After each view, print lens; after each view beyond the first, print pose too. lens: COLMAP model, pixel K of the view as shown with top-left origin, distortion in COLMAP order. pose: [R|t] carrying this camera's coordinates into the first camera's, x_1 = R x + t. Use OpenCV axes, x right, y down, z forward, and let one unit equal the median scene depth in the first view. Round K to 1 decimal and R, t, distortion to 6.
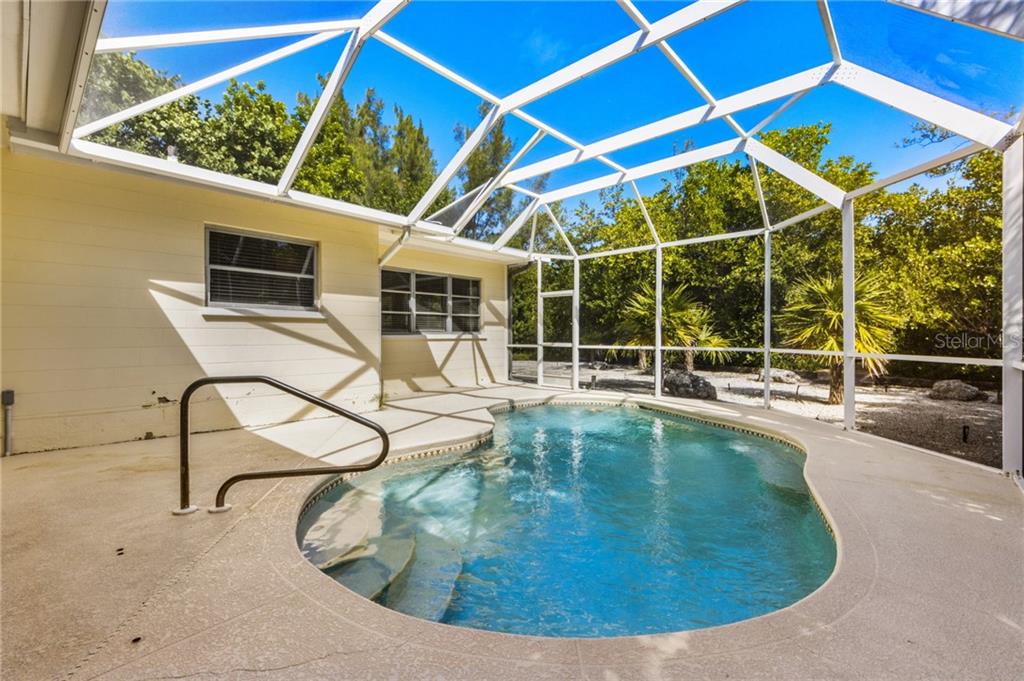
lens RADIAL K [[443.8, 0, 507.5], [0, 443.8, 334.3], [0, 0, 1]] dist [-0.001641, -0.000275]
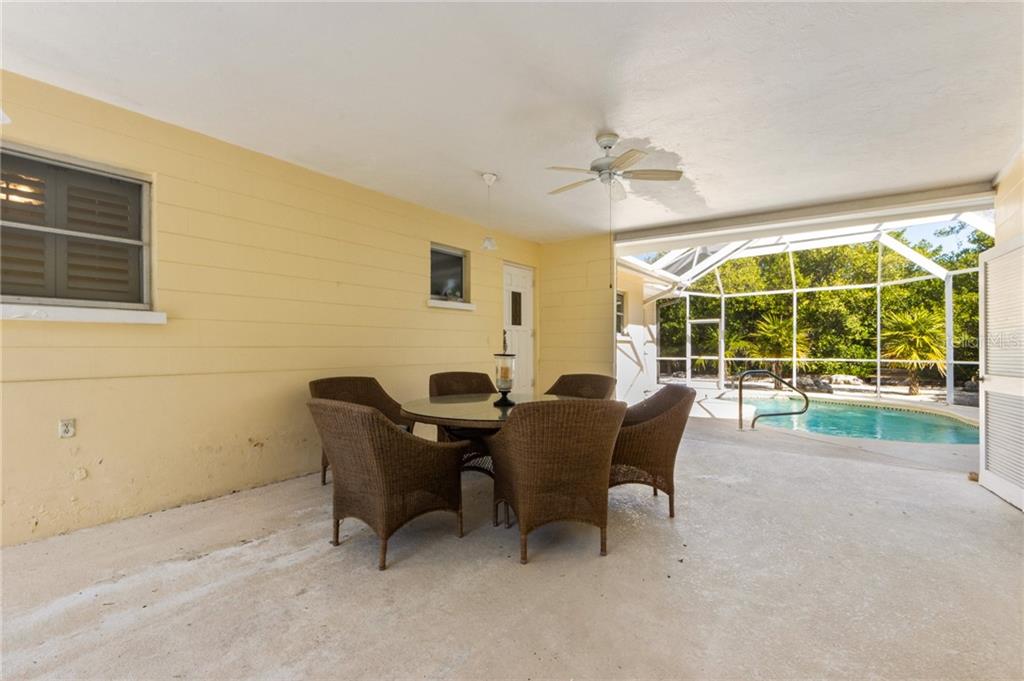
lens RADIAL K [[443.8, 0, 517.0], [0, 443.8, 348.4], [0, 0, 1]] dist [-0.001641, -0.000275]
pose [[0.996352, -0.001194, 0.085326, -0.671220], [0.001332, 0.999998, -0.001559, -0.005305], [-0.085324, 0.001667, 0.996352, -0.376906]]
